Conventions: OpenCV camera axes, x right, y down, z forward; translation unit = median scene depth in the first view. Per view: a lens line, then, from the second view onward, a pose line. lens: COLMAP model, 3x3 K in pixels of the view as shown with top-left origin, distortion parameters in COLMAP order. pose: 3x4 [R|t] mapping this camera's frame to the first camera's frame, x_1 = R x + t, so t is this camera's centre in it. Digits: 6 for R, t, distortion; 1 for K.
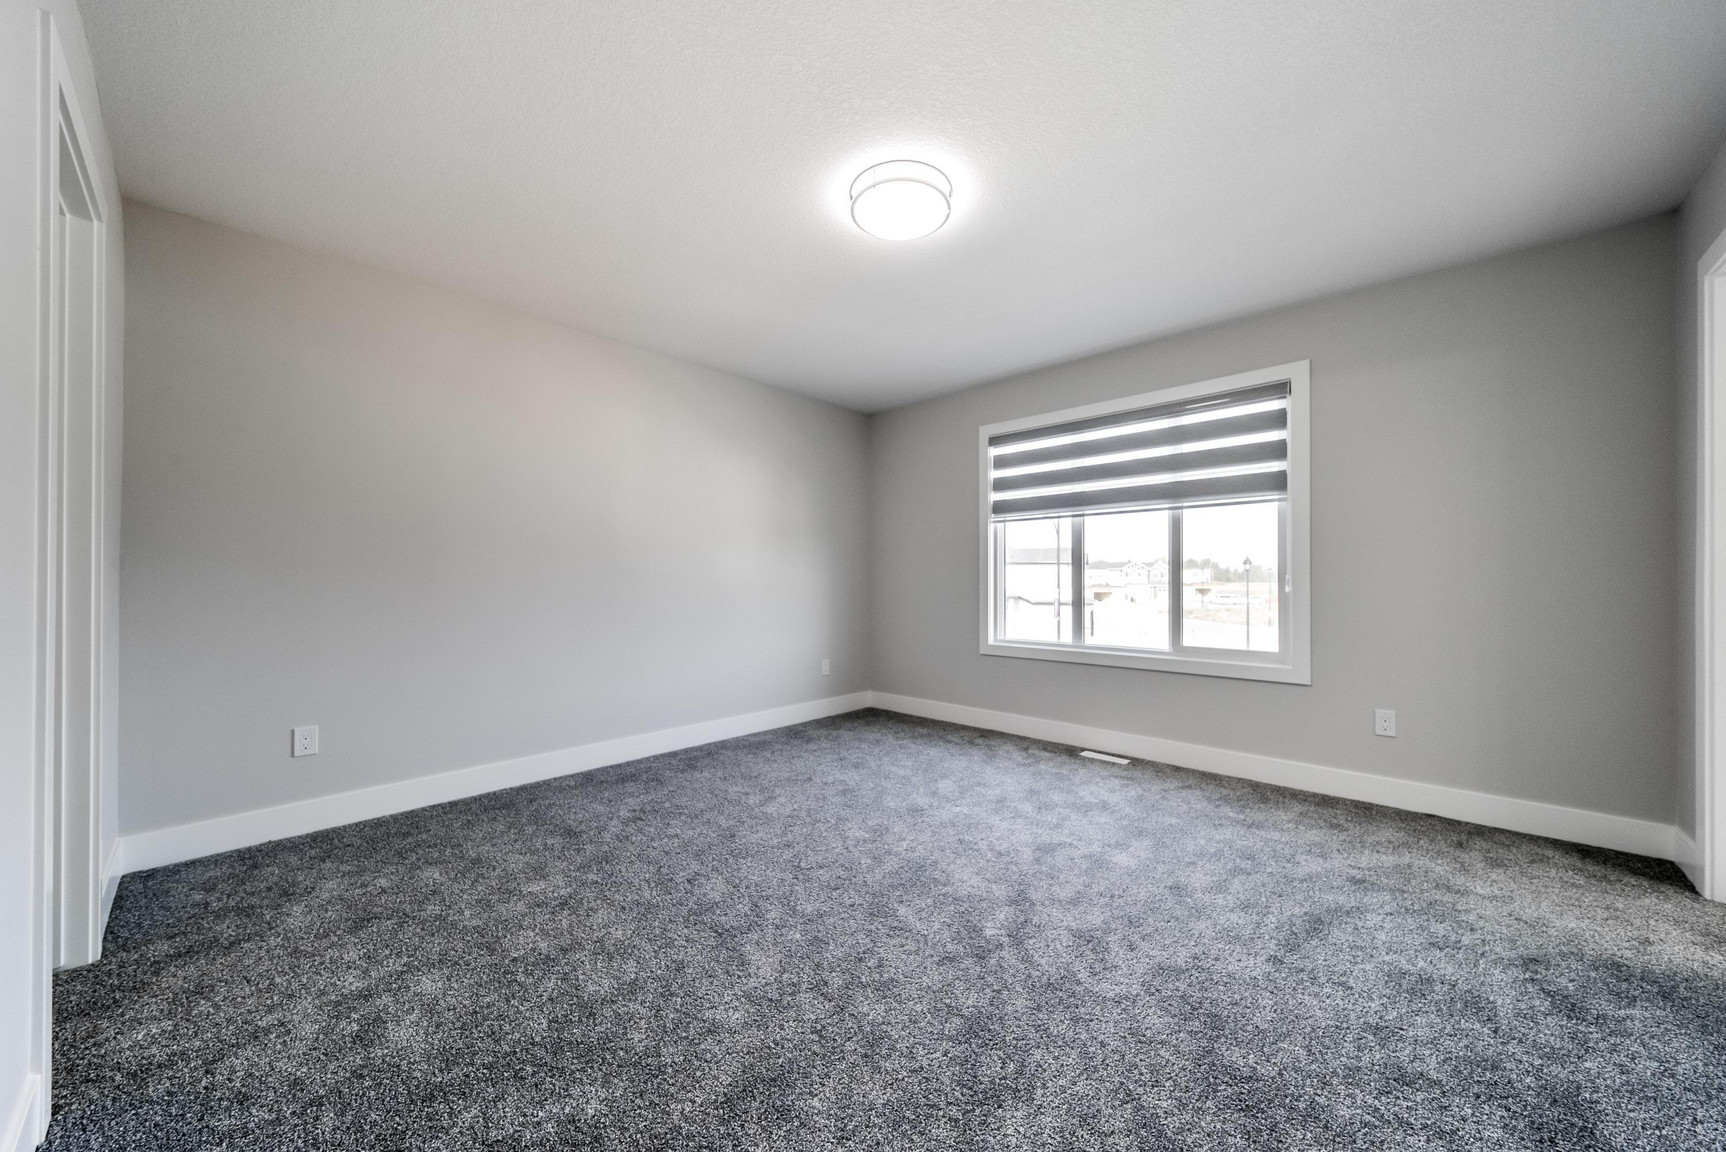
lens RADIAL K [[615.4, 0, 859.6], [0, 615.4, 584.8], [0, 0, 1]] dist [-0.002005, -0.000387]
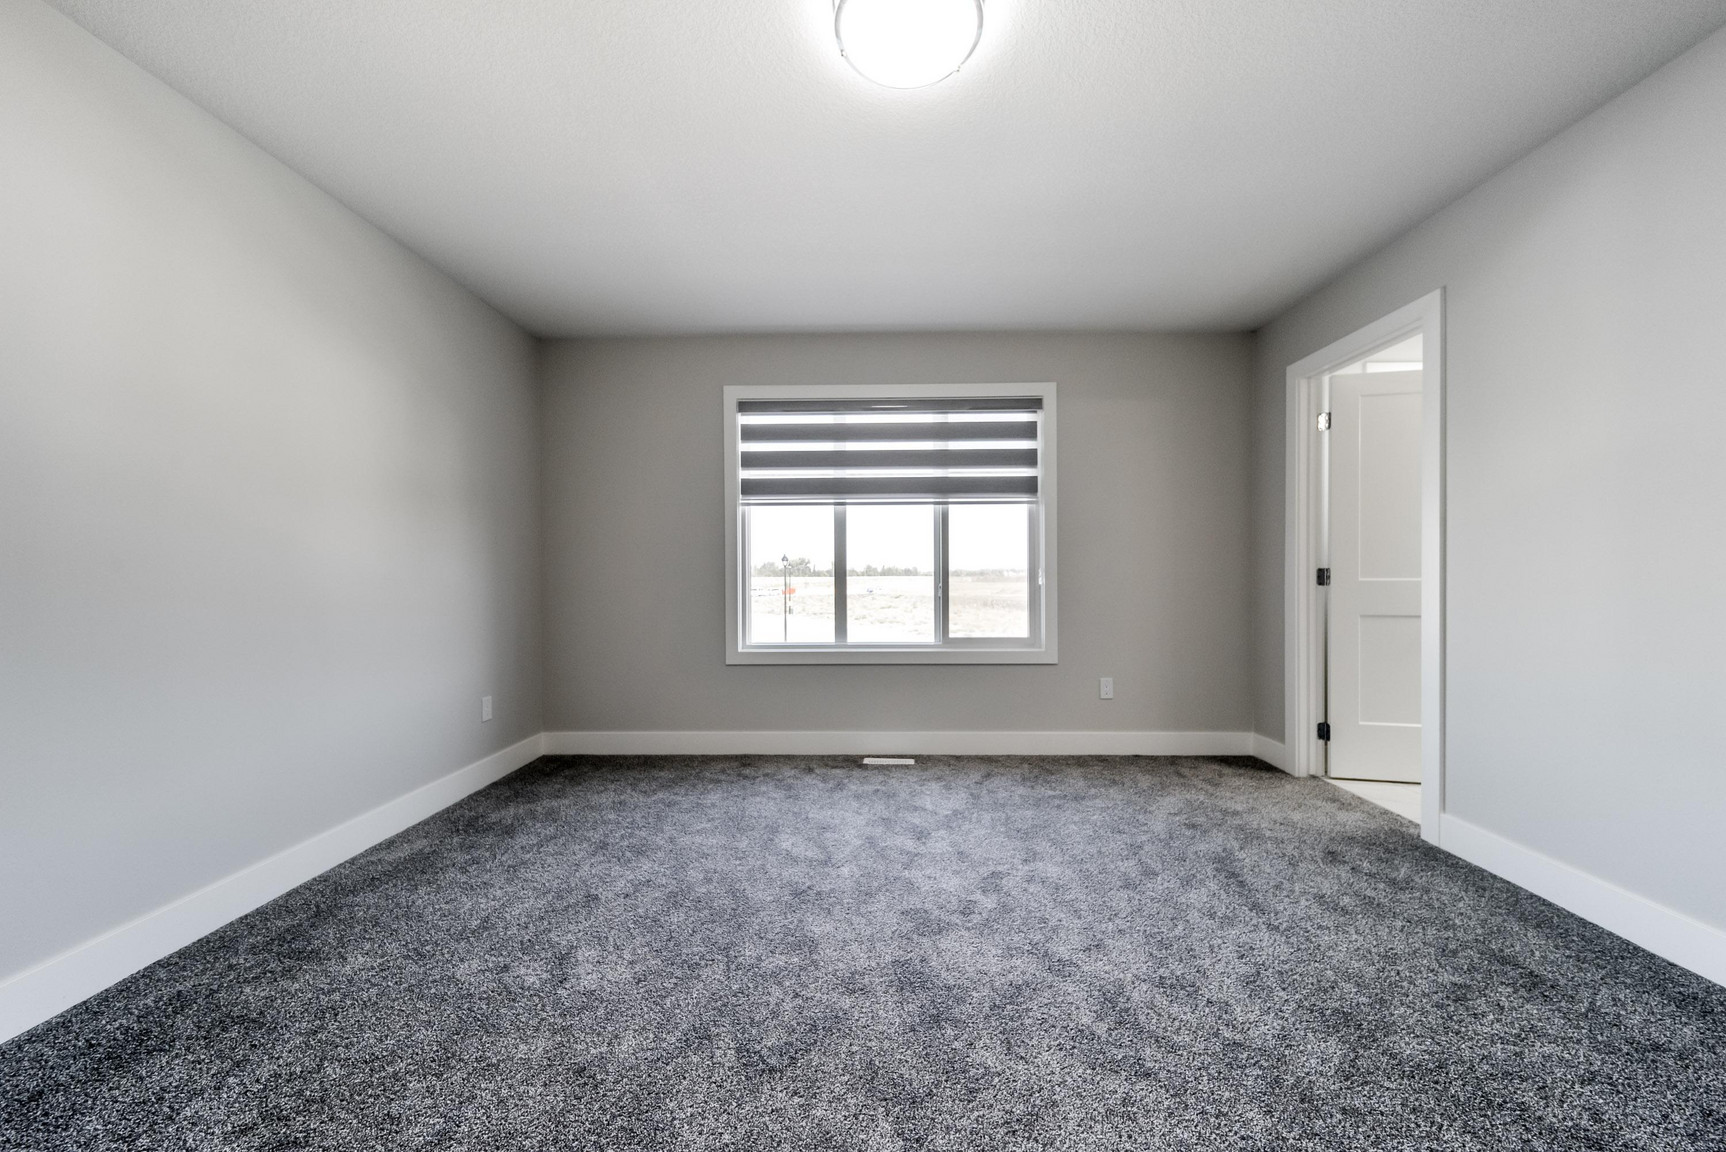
lens RADIAL K [[615.4, 0, 857.0], [0, 615.4, 582.6], [0, 0, 1]] dist [-0.002005, -0.000387]
pose [[0.734202, -0.011657, 0.678830, -0.283260], [0.008274, 0.999932, 0.008222, -0.002398], [-0.678880, -0.000420, 0.734249, 0.346535]]
